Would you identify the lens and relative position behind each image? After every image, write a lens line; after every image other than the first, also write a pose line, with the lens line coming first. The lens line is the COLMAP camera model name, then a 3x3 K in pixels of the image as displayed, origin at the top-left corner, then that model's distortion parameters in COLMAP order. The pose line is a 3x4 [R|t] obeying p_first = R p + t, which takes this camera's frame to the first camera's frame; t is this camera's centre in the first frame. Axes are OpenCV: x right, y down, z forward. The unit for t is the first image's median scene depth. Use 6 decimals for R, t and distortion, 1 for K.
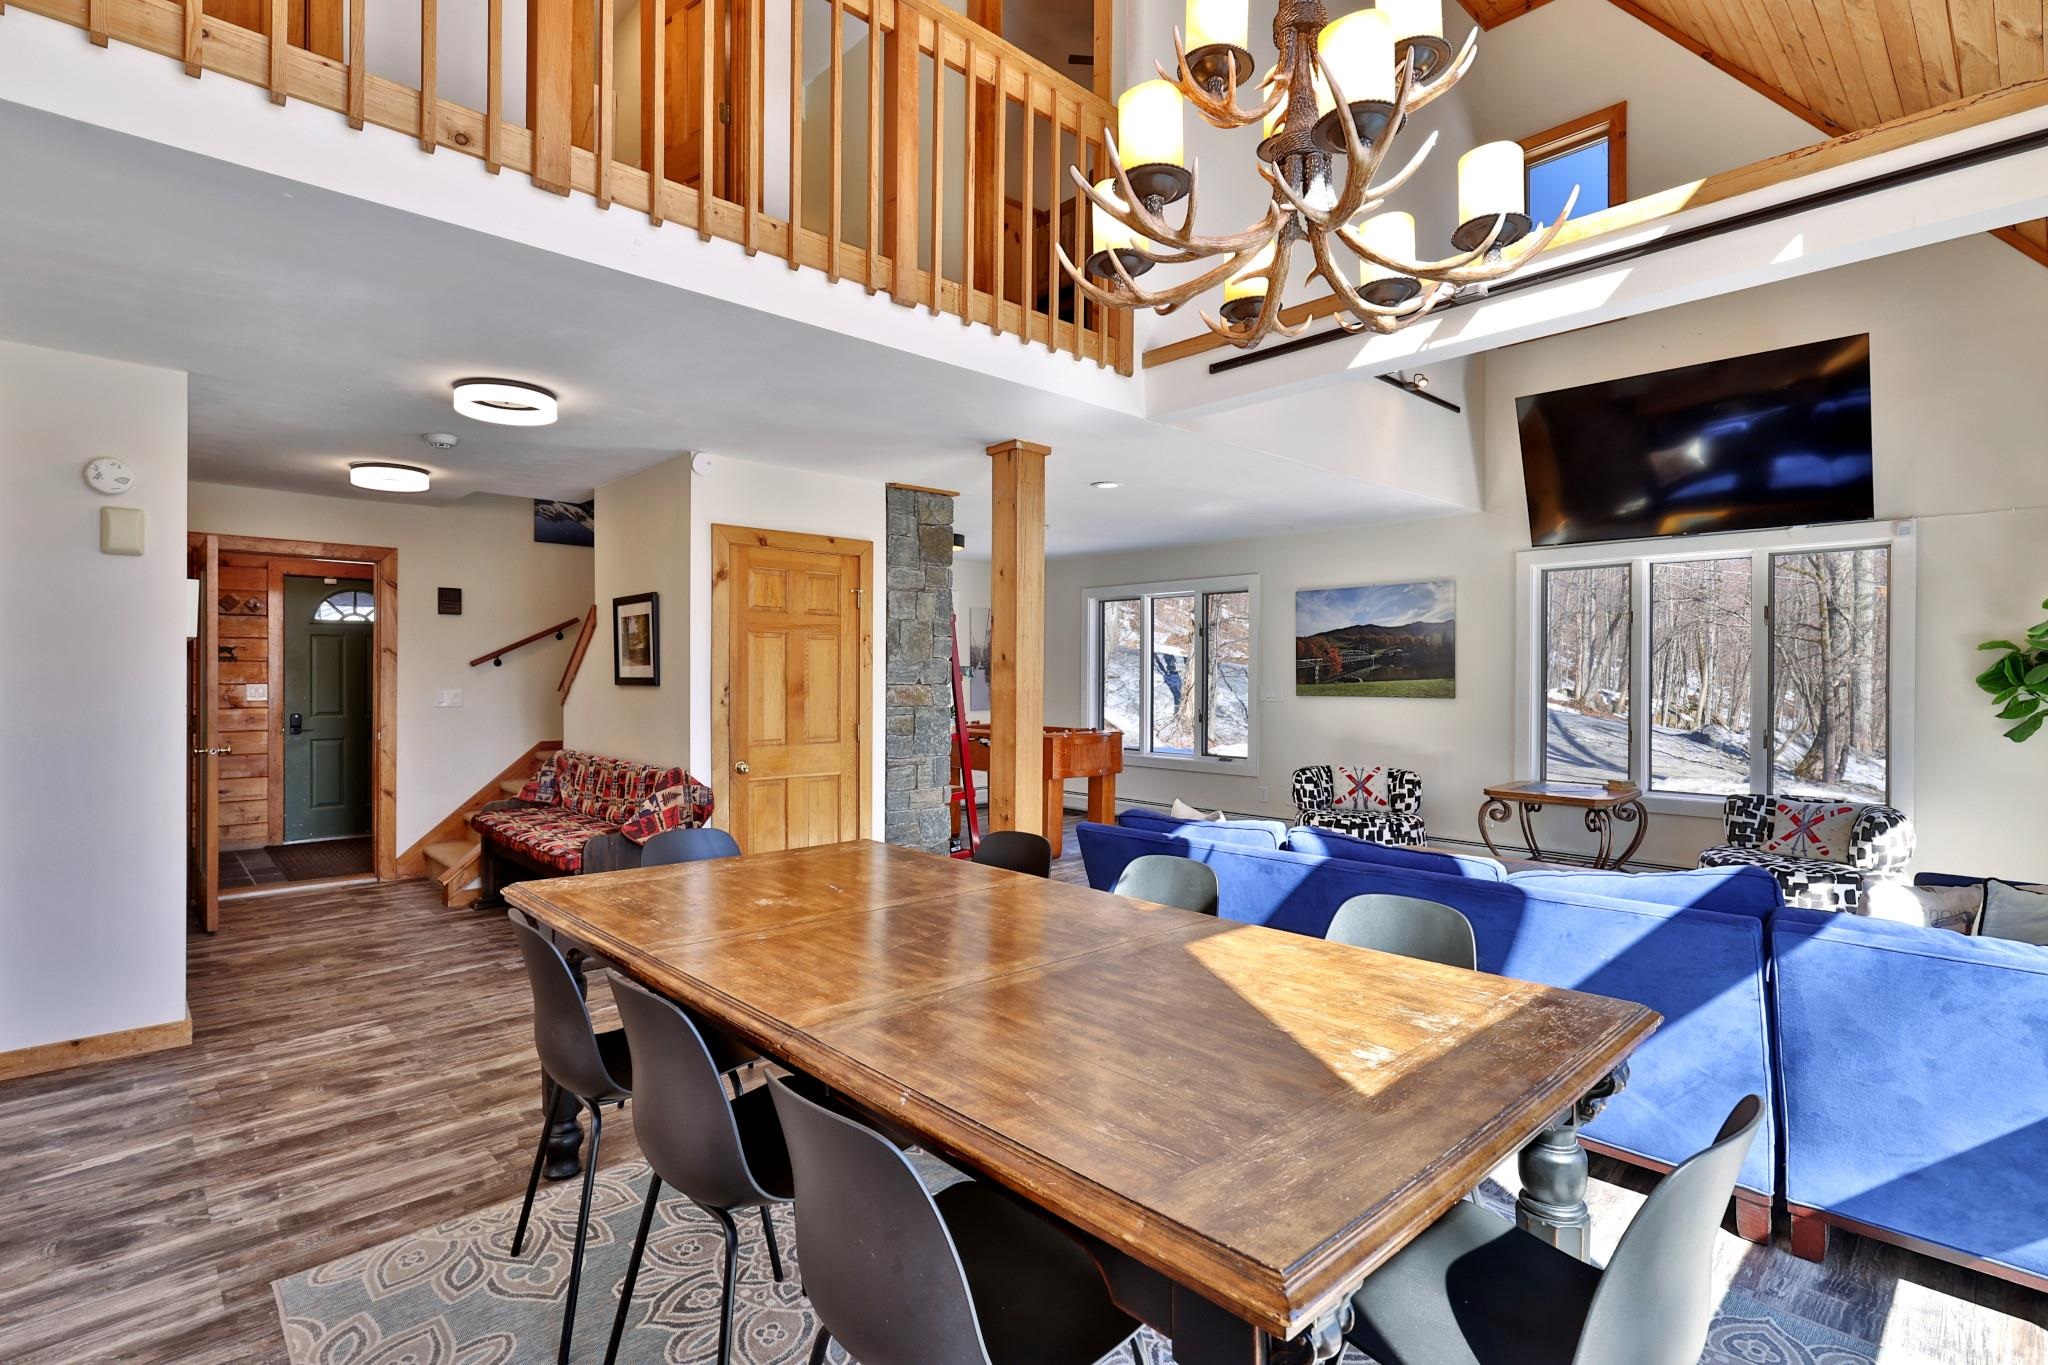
lens RADIAL K [[979.4, 0, 1026.9], [0, 979.4, 675.5], [0, 0, 1]] dist [0.003130, -0.000655]
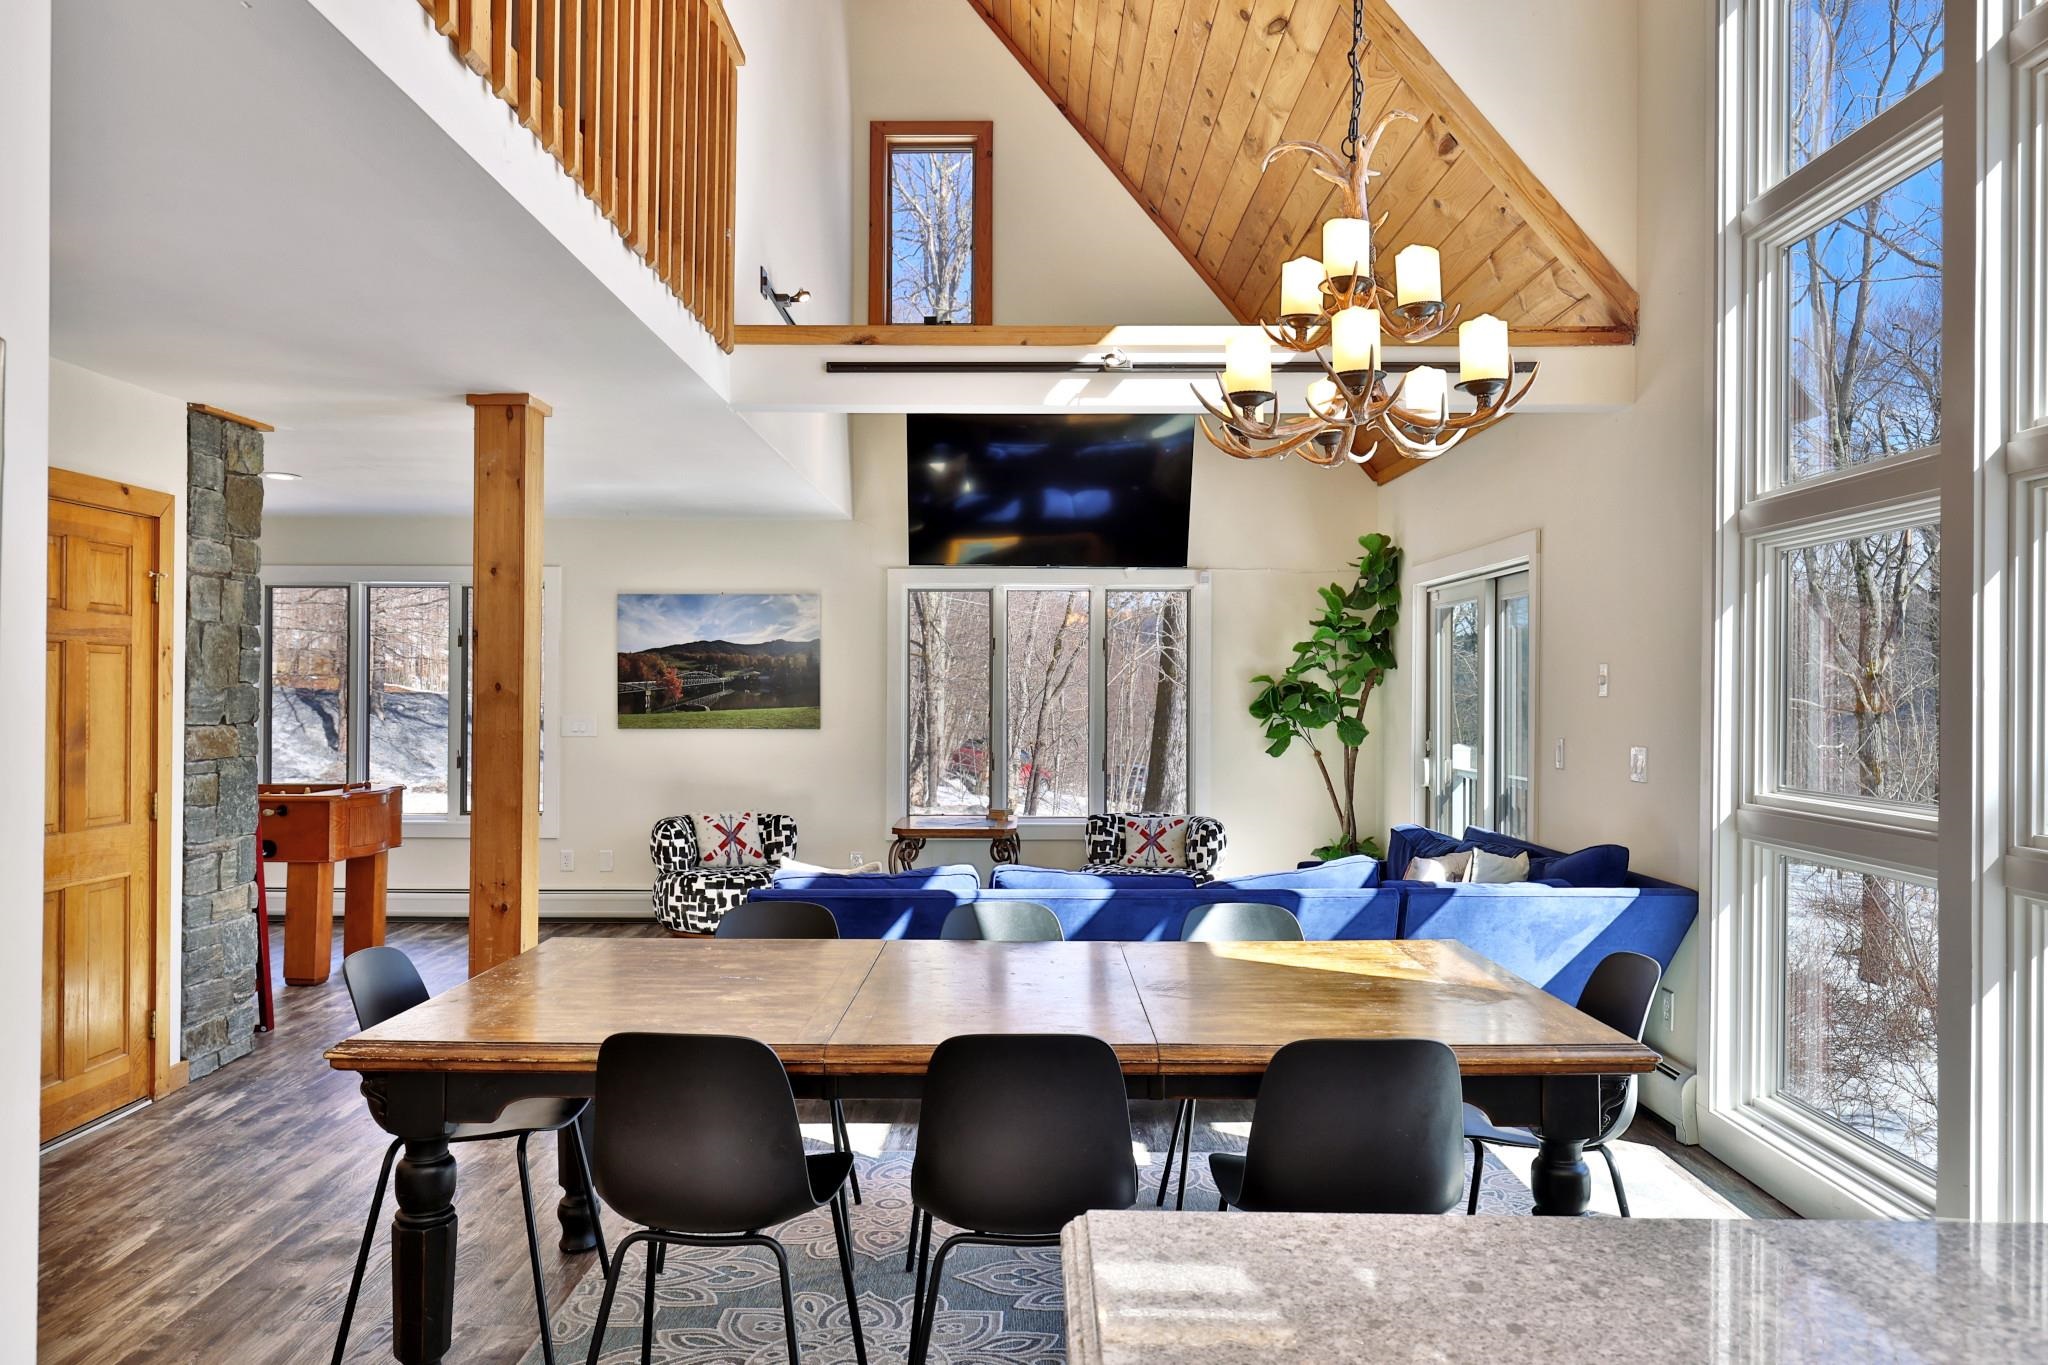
lens RADIAL K [[1419.8, 0, 1019.7], [0, 1419.8, 680.7], [0, 0, 1]] dist [0.007081, -0.002734]
pose [[0.690176, 0.005452, 0.723621, -0.414611], [-0.001598, 0.999981, -0.006010, -0.014302], [-0.723640, 0.002991, 0.690171, -0.006077]]
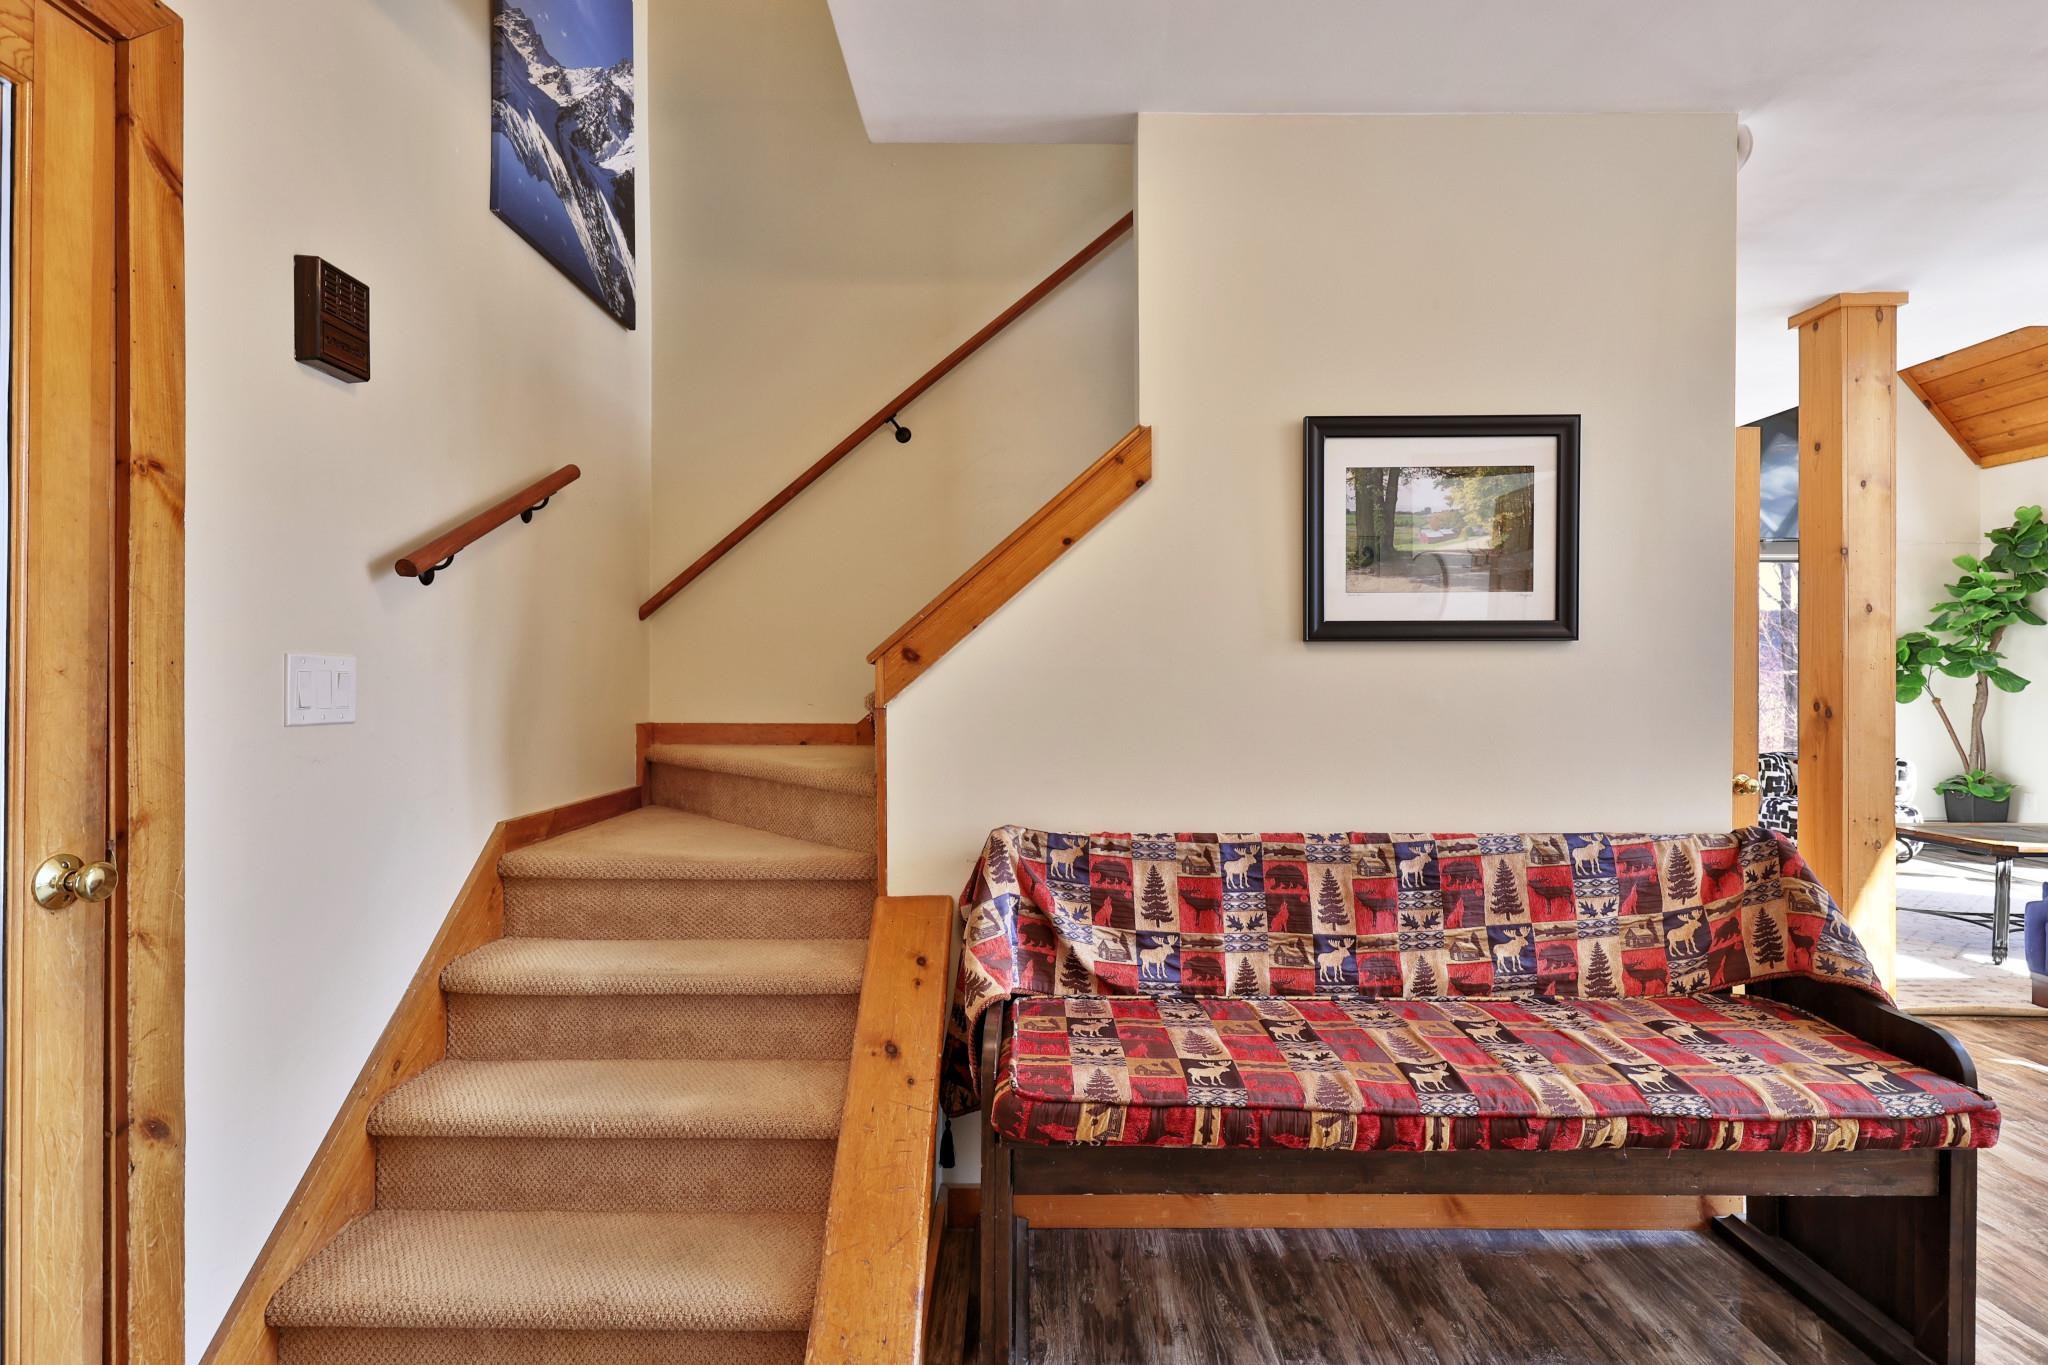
lens RADIAL K [[979.4, 0, 1027.3], [0, 979.4, 685.1], [0, 0, 1]] dist [0.003130, -0.000655]
pose [[0.682144, -0.006398, 0.731190, -0.733678], [0.001452, 0.999972, 0.007396, 0.022577], [-0.731217, -0.003983, 0.682134, 0.768790]]
